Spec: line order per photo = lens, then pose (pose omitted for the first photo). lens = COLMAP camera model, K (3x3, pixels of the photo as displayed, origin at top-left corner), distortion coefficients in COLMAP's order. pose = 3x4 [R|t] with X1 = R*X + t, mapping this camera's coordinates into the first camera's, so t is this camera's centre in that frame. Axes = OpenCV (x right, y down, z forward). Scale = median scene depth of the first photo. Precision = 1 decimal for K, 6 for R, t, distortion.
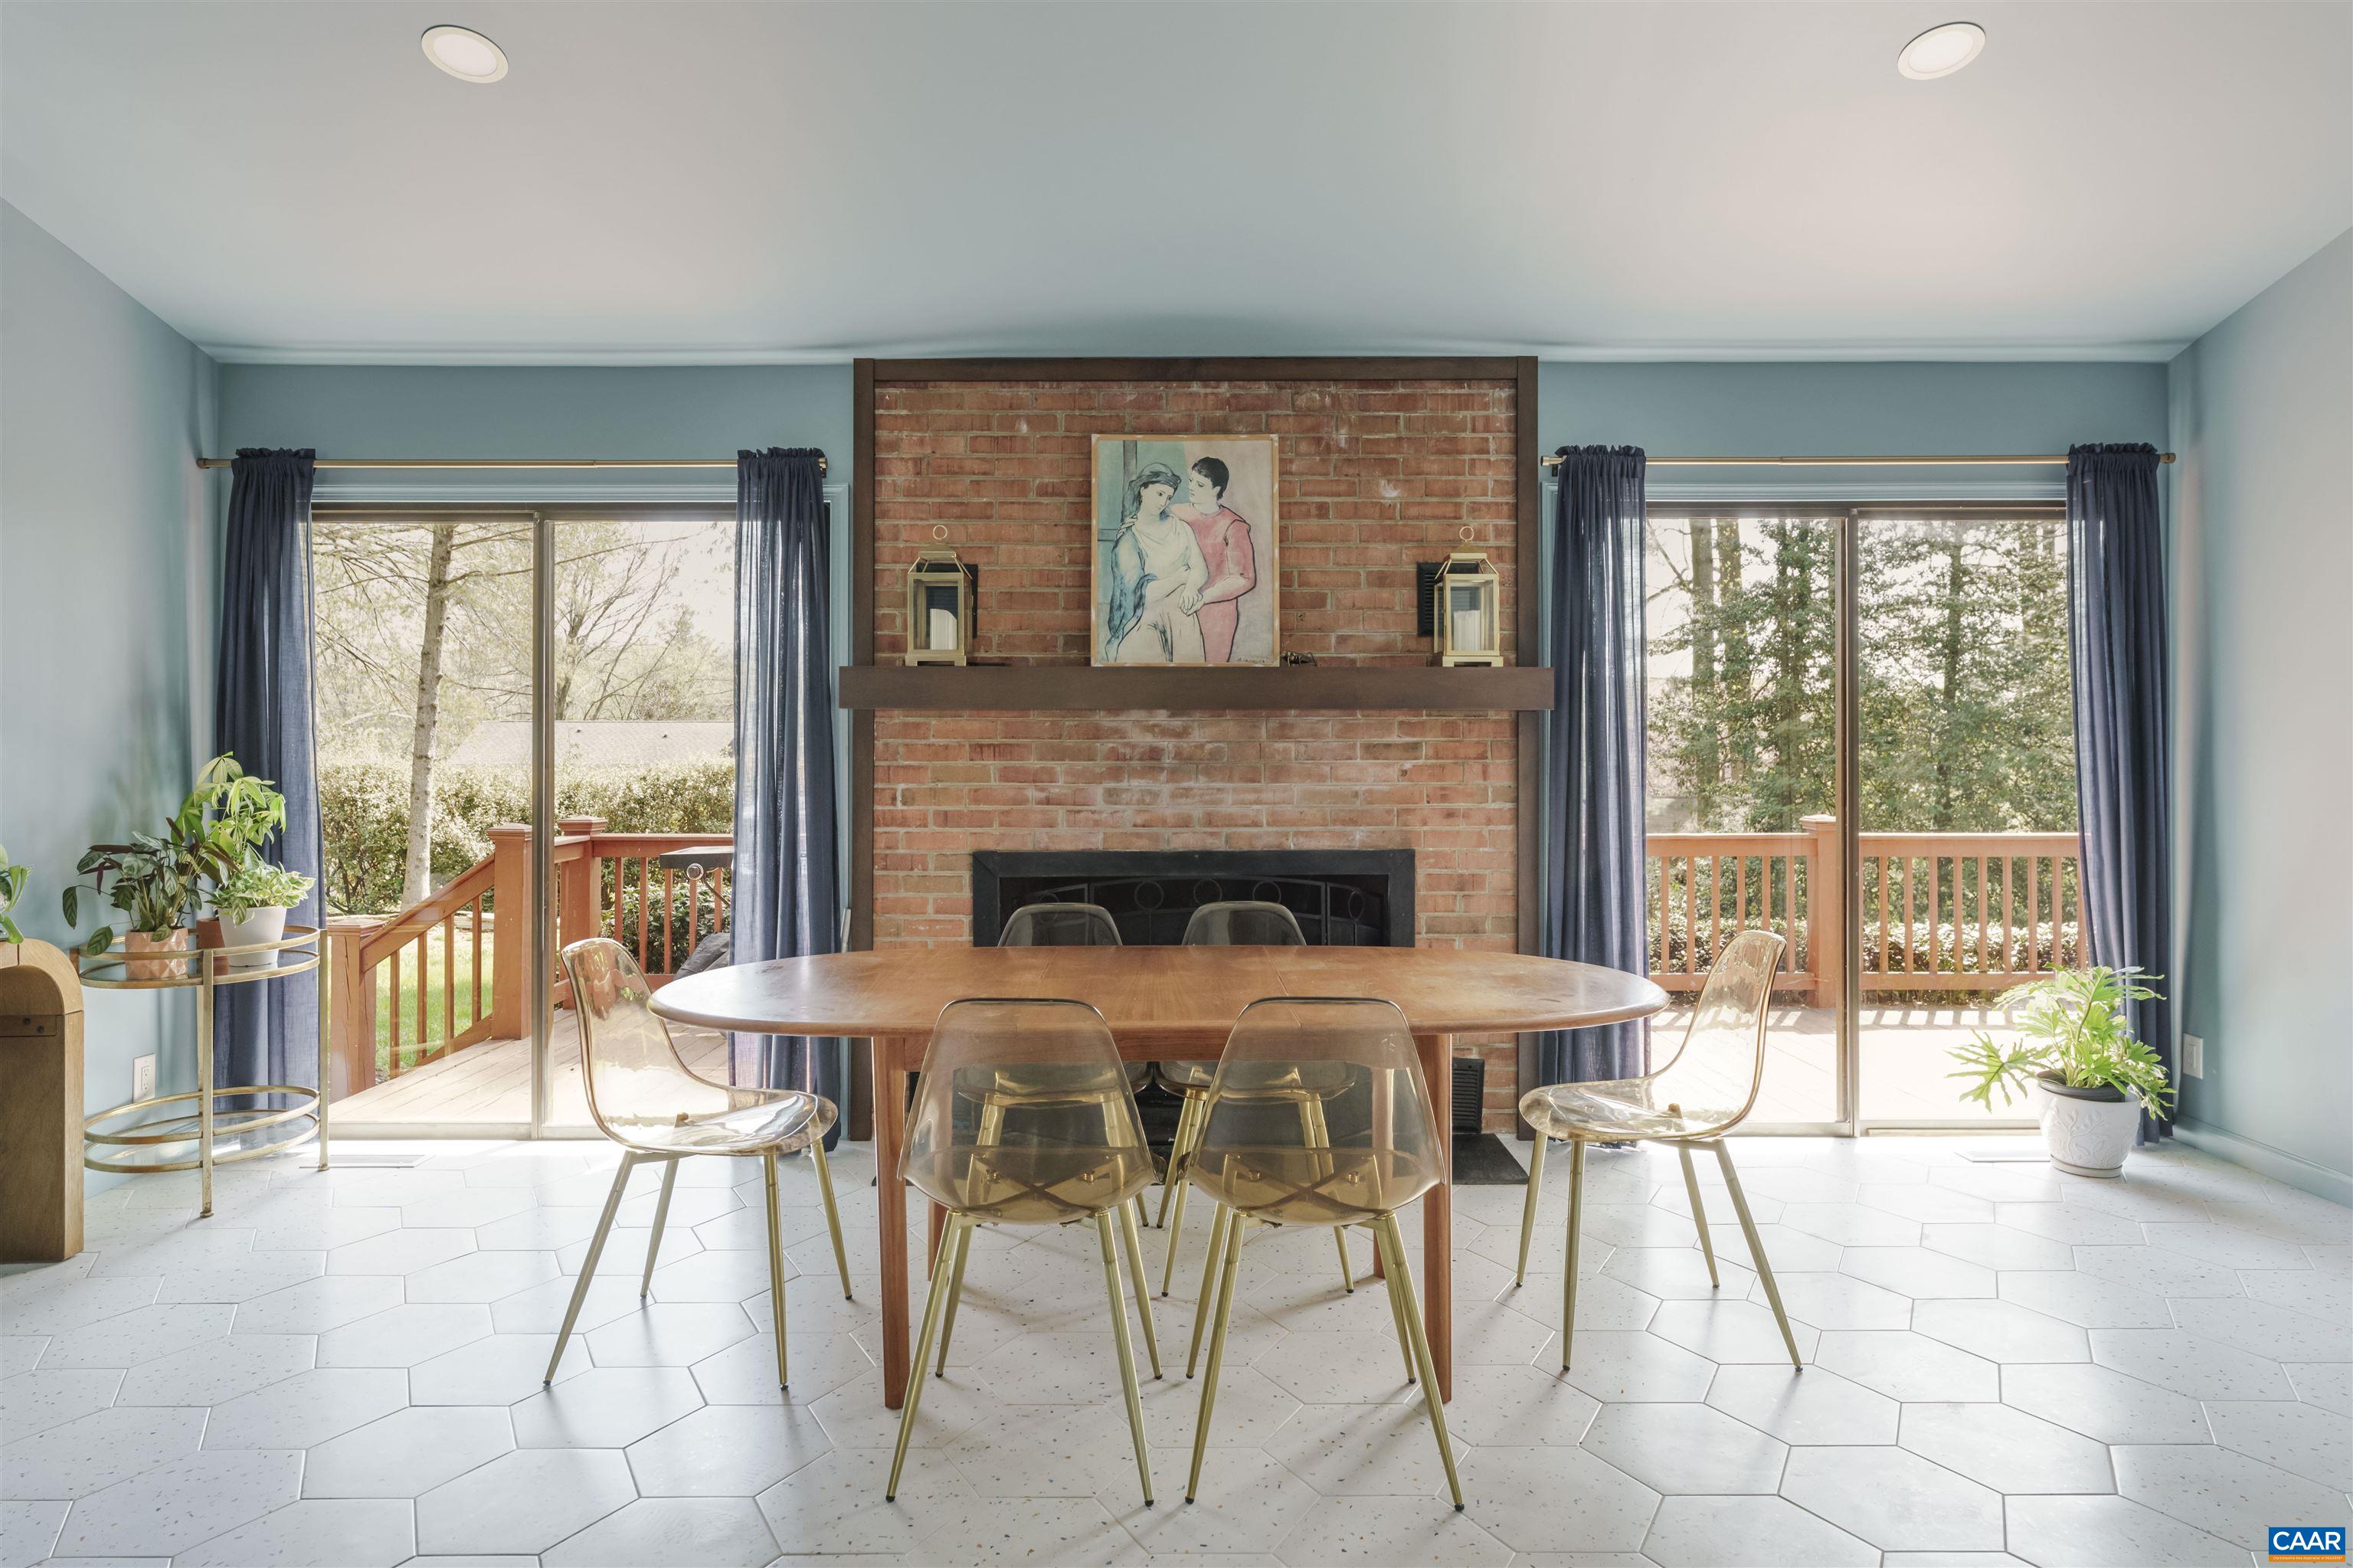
lens RADIAL K [[1420.6, 0, 1177.8], [0, 1420.6, 764.4], [0, 0, 1]] dist [-0.003909, 0.000025]
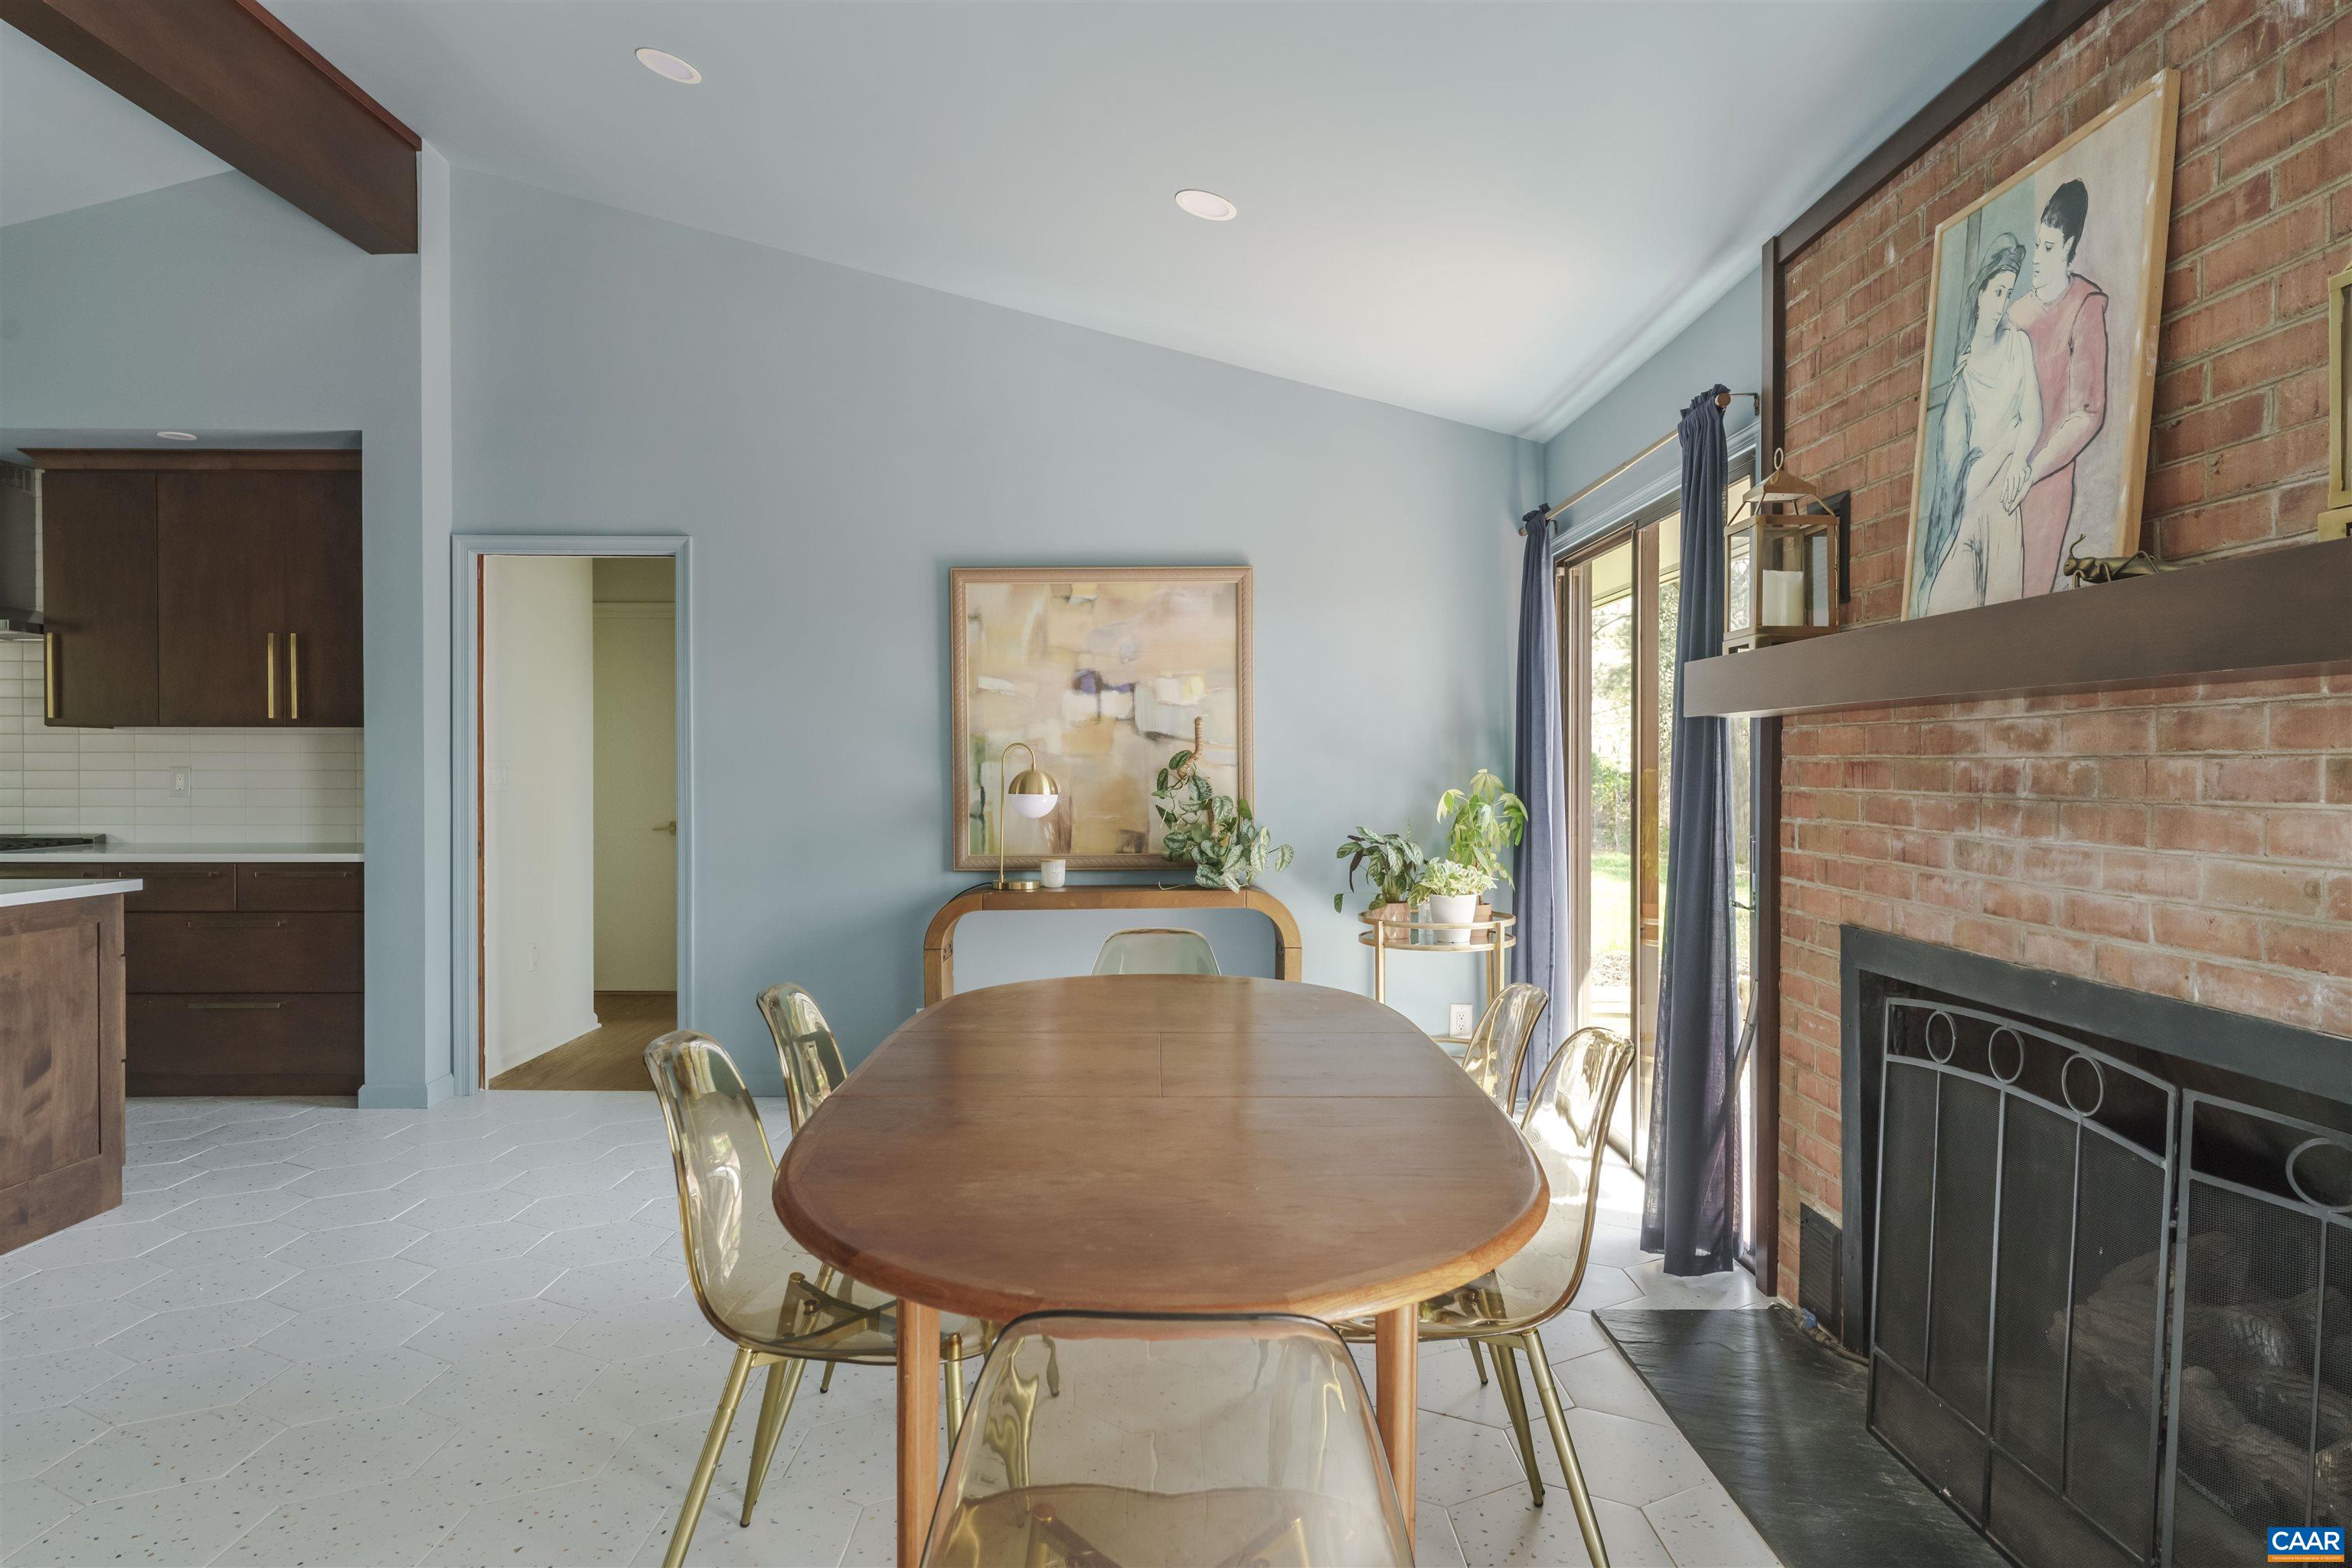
lens RADIAL K [[1411.4, 0, 1175.1], [0, 1411.4, 787.4], [0, 0, 1]] dist [-0.009883, -0.003022]
pose [[-0.001703, 0.017540, -0.999845, 0.512757], [-0.002631, 0.999843, 0.017544, -0.013247], [0.999995, 0.002661, -0.001657, 0.687286]]
